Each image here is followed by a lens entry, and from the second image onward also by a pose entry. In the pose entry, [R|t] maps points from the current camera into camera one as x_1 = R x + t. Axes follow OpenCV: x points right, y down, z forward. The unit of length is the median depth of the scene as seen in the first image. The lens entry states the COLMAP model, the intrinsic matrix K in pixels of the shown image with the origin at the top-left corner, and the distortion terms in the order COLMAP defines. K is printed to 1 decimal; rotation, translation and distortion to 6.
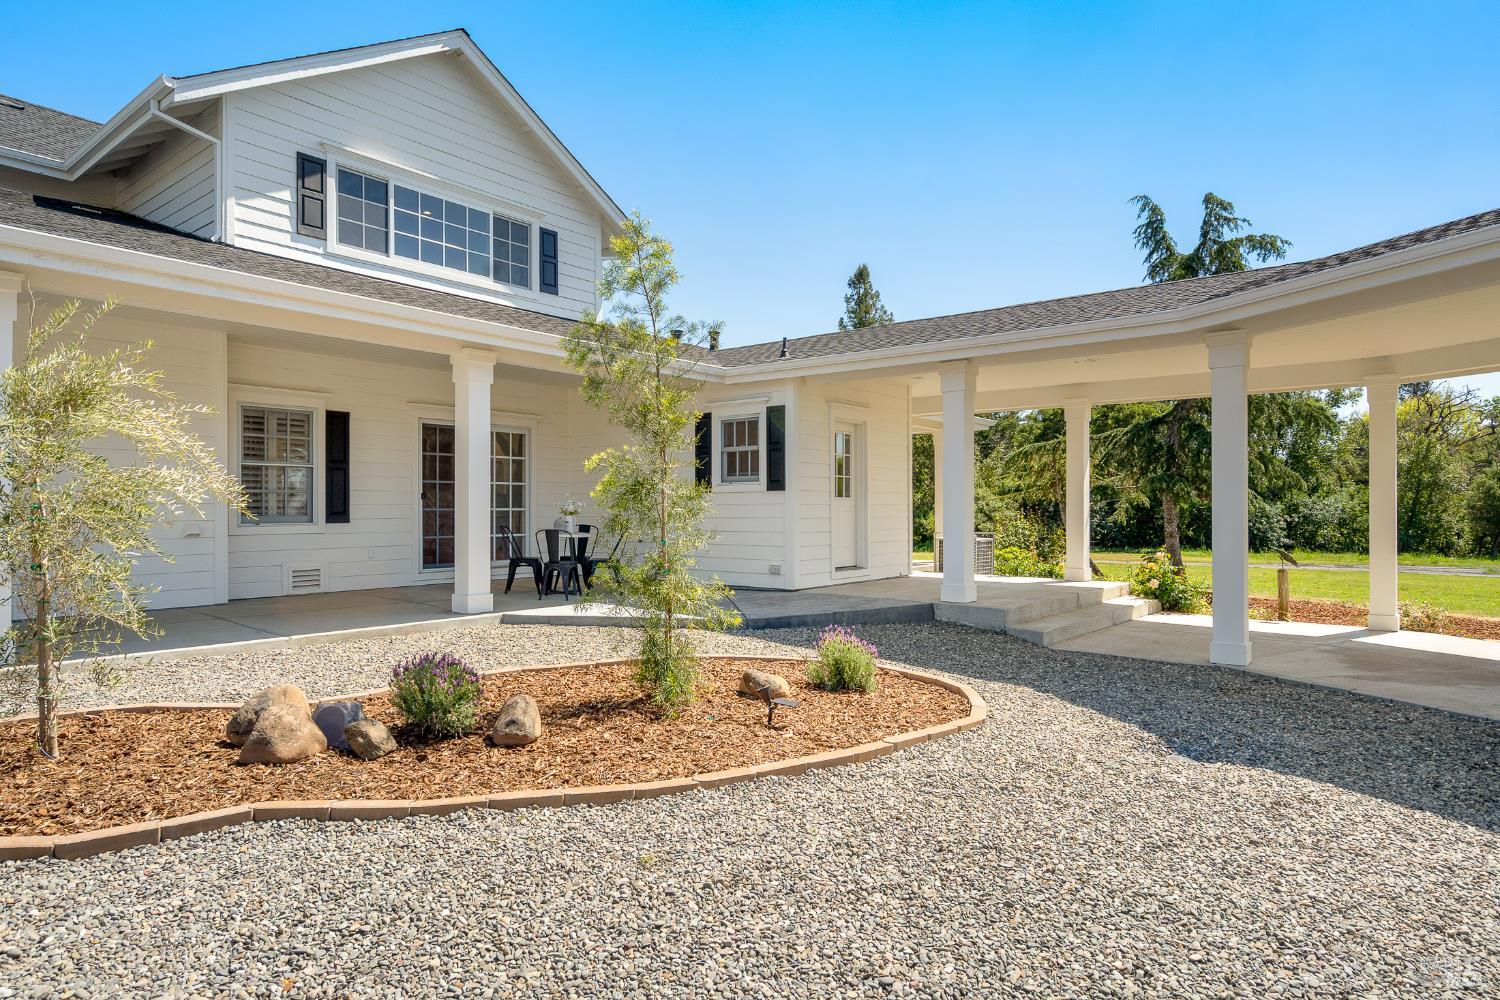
lens RADIAL K [[852.0, 0, 731.9], [0, 852.0, 505.5], [0, 0, 1]] dist [0.002866, 0.000345]
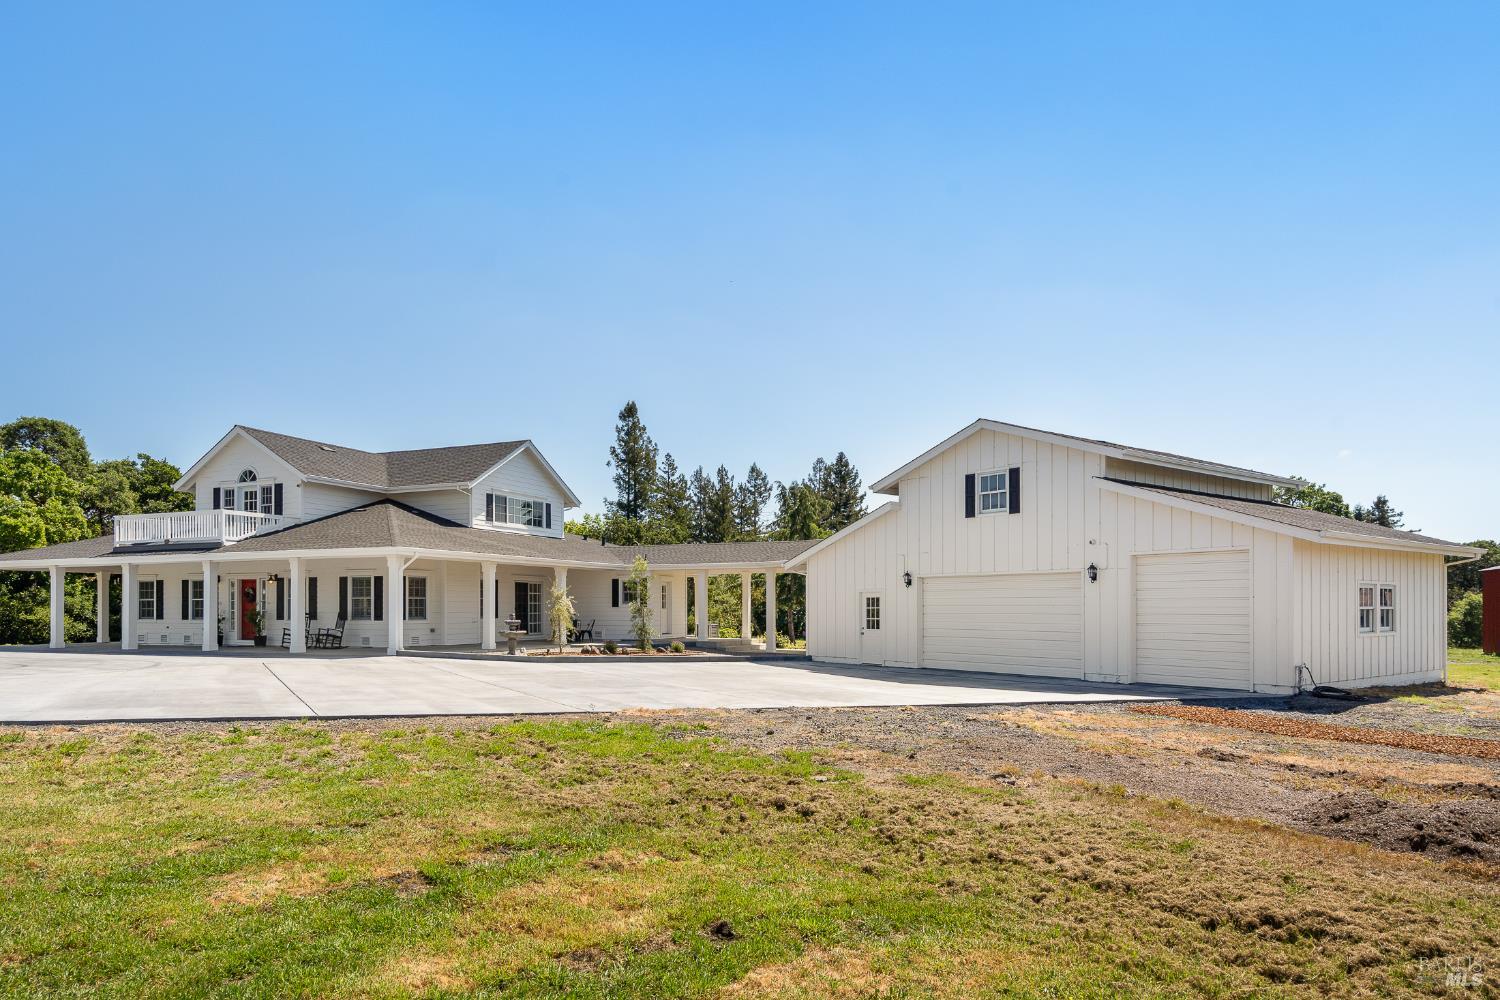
lens RADIAL K [[911.3, 0, 735.1], [0, 911.3, 601.8], [0, 0, 1]] dist [-0.002886, 0.000343]
pose [[0.961656, -0.000532, 0.274256, -0.444807], [0.001172, 0.999997, -0.002170, -0.023097], [-0.274254, 0.002408, 0.961654, -1.857615]]
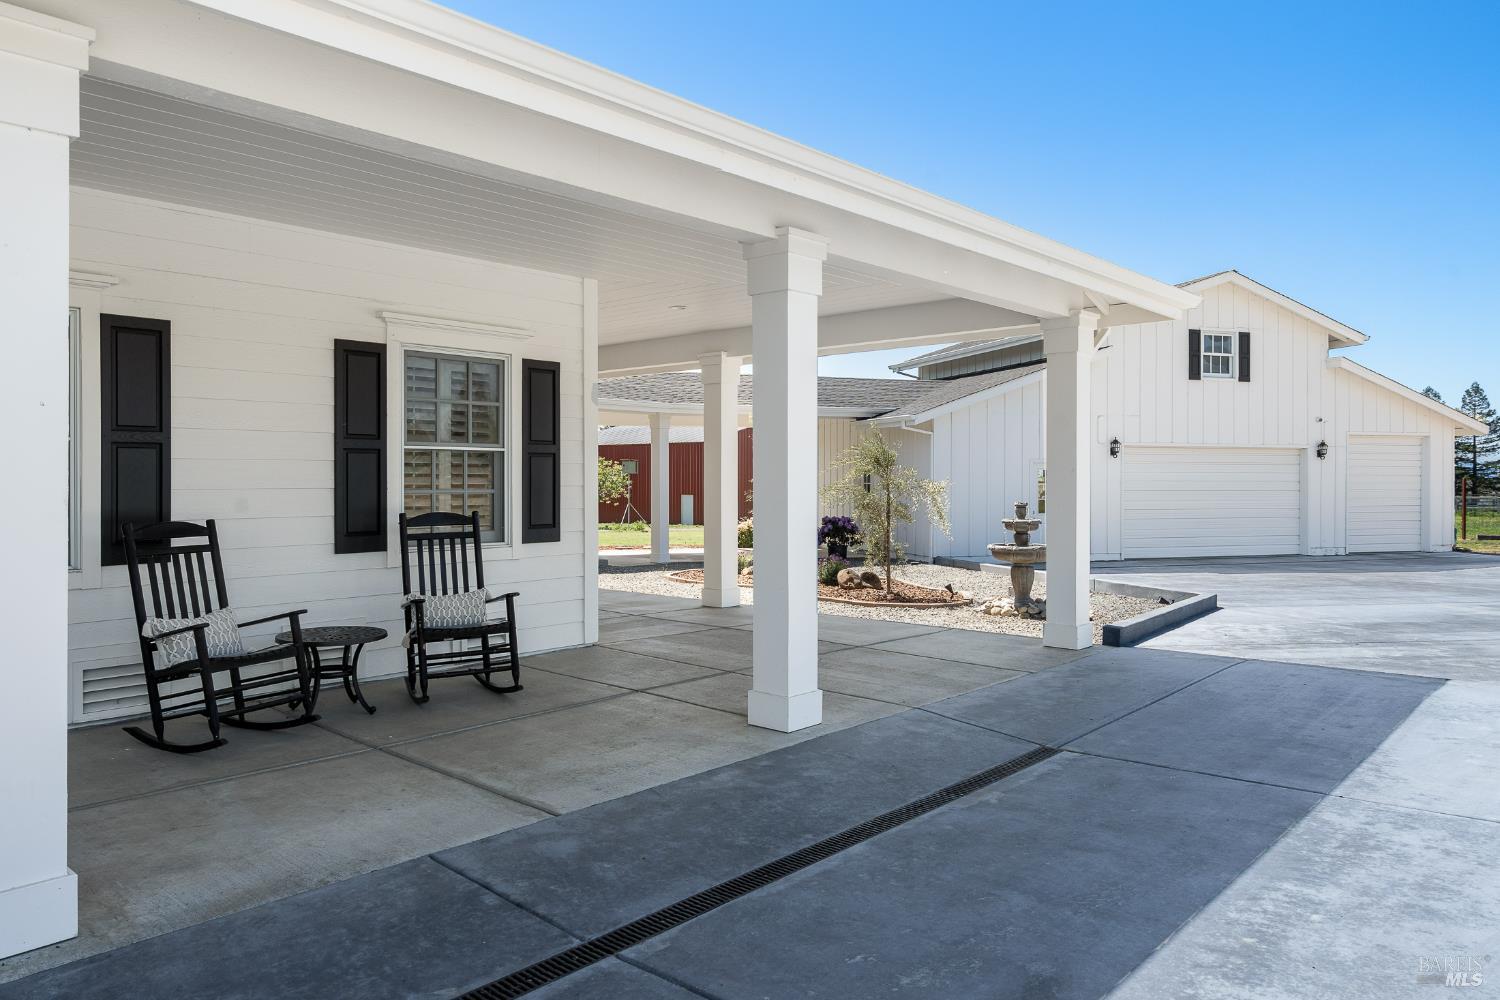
lens RADIAL K [[1008.3, 0, 743.6], [0, 1008.3, 482.3], [0, 0, 1]] dist [0.003020, -0.000927]
pose [[0.065058, -0.003571, 0.997875, -1.276295], [-0.002808, 0.999989, 0.003762, -0.021766], [-0.997878, -0.003047, 0.065048, 0.402895]]
